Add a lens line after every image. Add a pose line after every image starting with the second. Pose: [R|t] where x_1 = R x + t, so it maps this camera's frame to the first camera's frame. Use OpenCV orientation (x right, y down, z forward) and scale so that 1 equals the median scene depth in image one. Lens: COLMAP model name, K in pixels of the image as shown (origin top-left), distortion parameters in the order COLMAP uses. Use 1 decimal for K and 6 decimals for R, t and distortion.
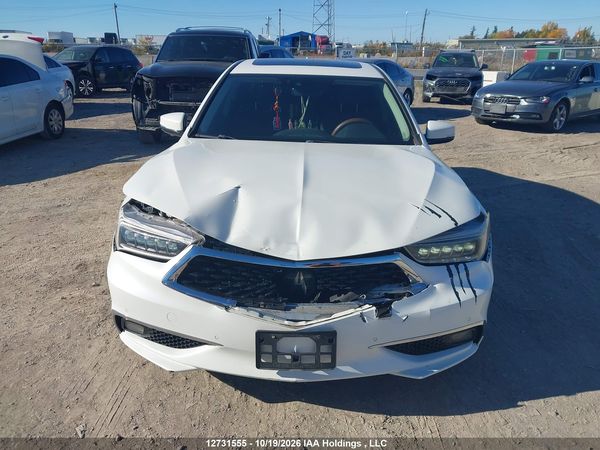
lens RADIAL K [[498.2, 0, 300.0], [0, 498.2, 225.0], [0, 0, 1]] dist [-0.074508, 0.137668]
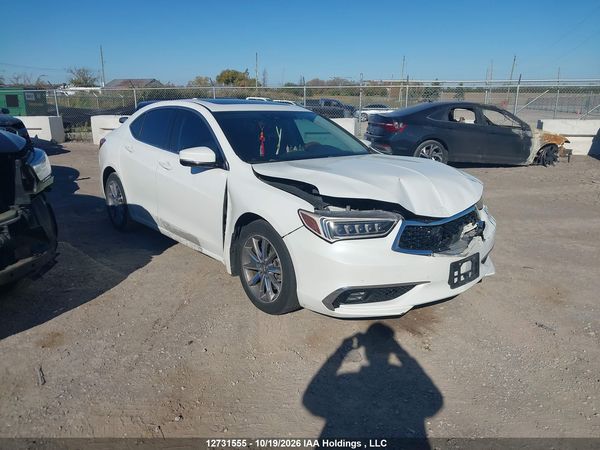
lens RADIAL K [[498.2, 0, 300.0], [0, 498.2, 225.0], [0, 0, 1]] dist [-0.074508, 0.137668]
pose [[0.752326, -0.167541, 0.637130, -1.345238], [0.220669, 0.975340, -0.004089, -0.005324], [-0.620734, 0.143671, 0.770745, 0.064342]]
